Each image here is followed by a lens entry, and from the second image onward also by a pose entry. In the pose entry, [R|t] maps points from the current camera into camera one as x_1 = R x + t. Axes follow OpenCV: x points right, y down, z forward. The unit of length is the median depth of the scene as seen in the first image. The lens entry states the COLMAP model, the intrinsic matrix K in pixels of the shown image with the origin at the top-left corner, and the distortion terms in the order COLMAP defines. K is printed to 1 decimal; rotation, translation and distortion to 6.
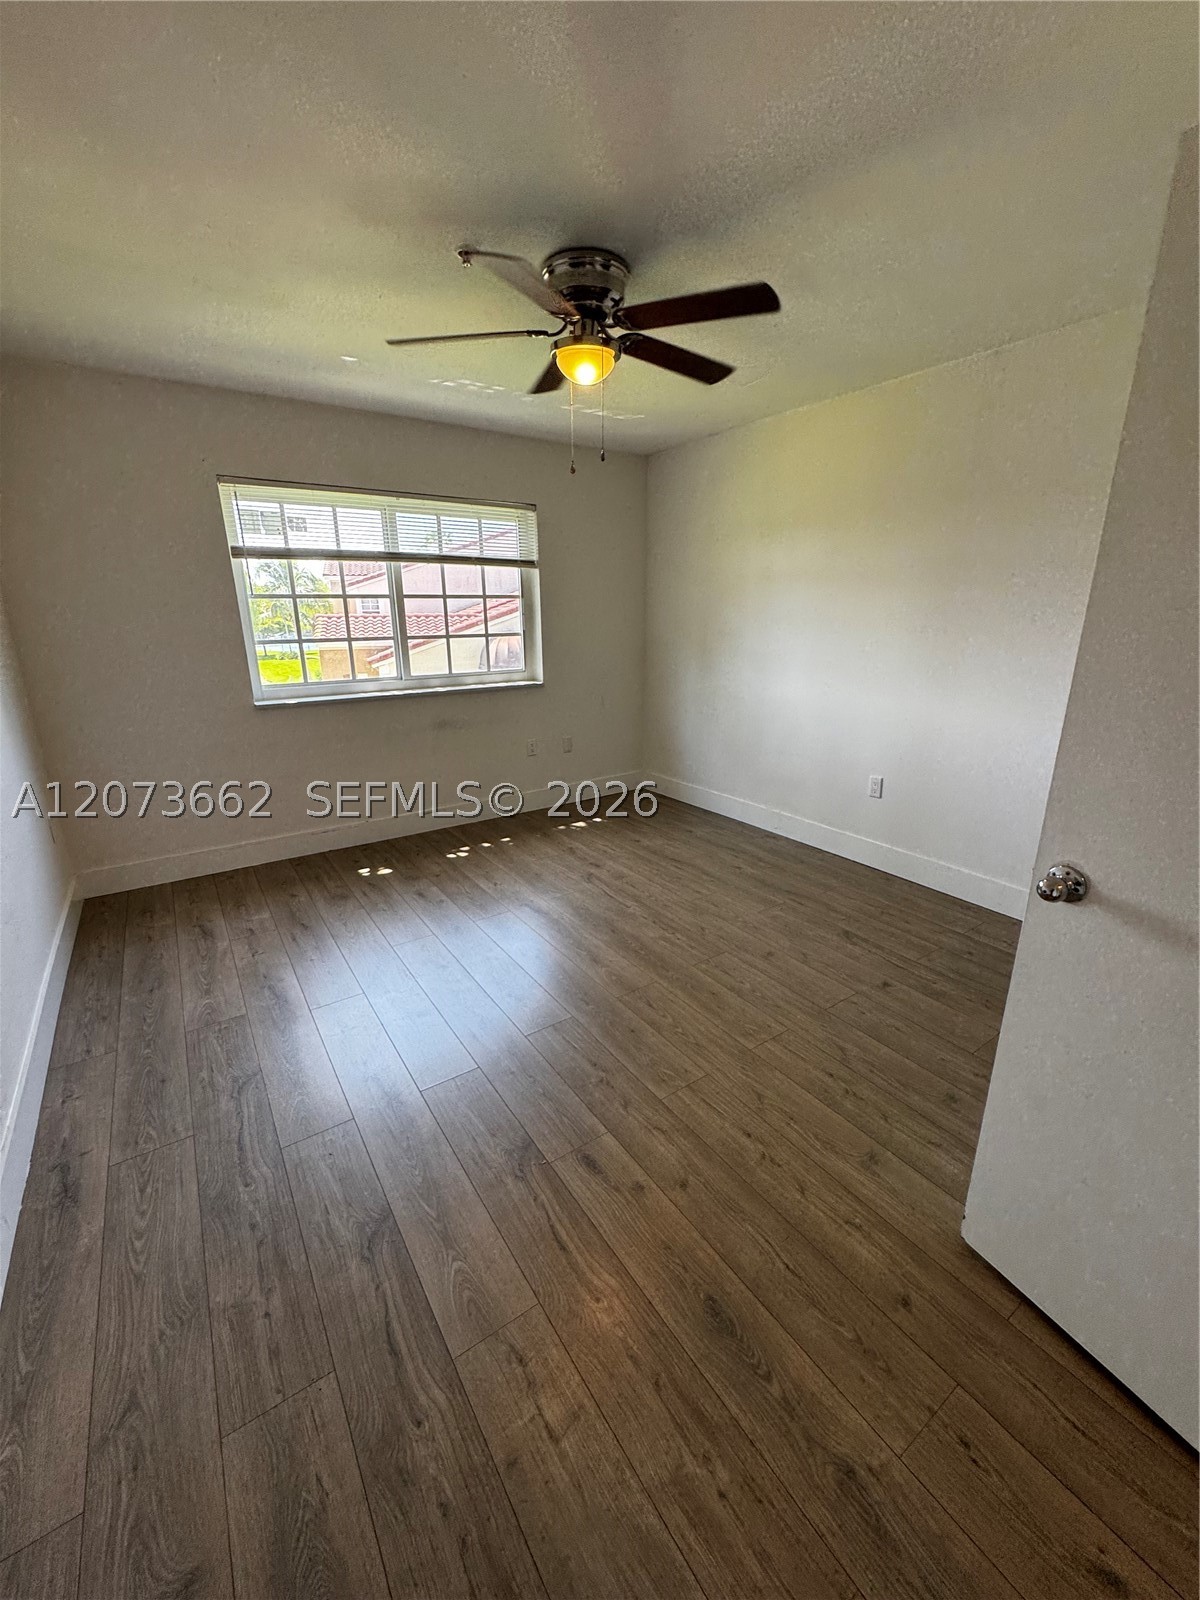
lens RADIAL K [[639.5, 0, 602.7], [0, 639.5, 801.1], [0, 0, 1]] dist [-0.005190, 0.000944]
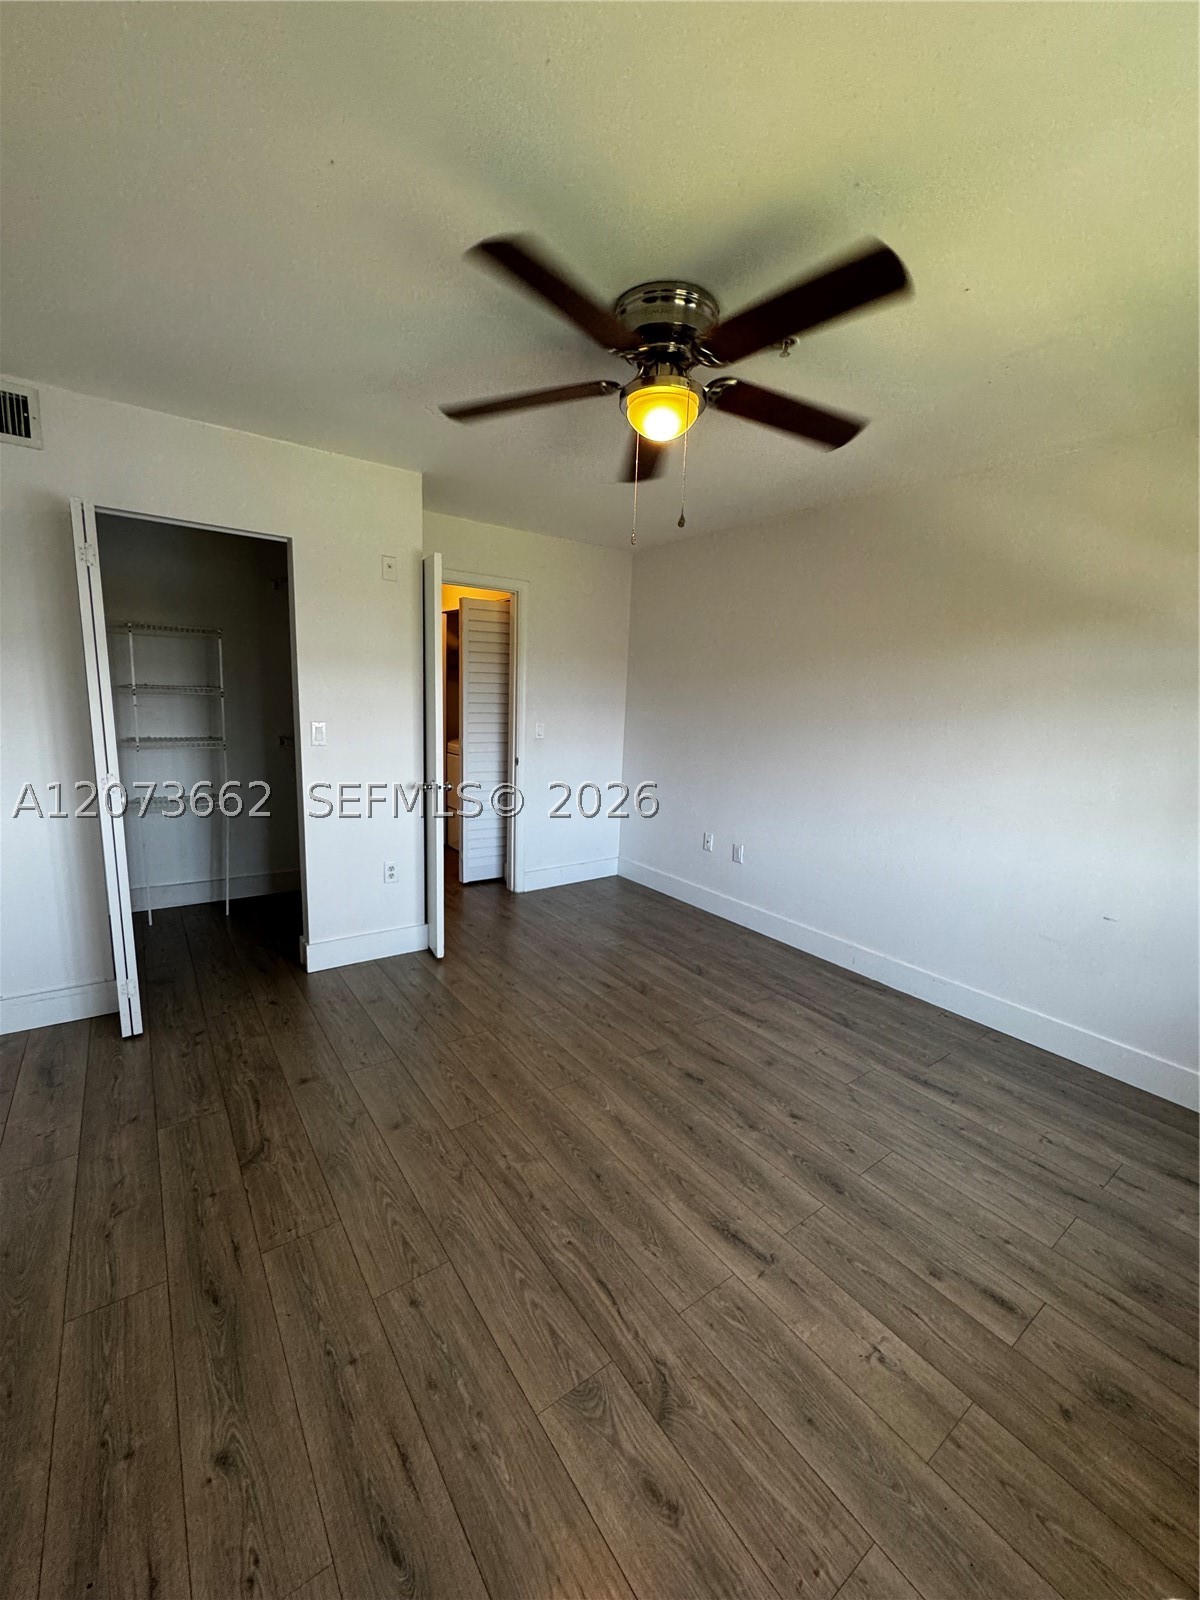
lens RADIAL K [[639.5, 0, 600.1], [0, 639.5, 799.5], [0, 0, 1]] dist [-0.005190, 0.000944]
pose [[-0.998834, -0.031495, -0.036586, 0.049395], [-0.044497, 0.894567, 0.444714, -0.430200], [0.018722, 0.445823, -0.894925, 1.388820]]
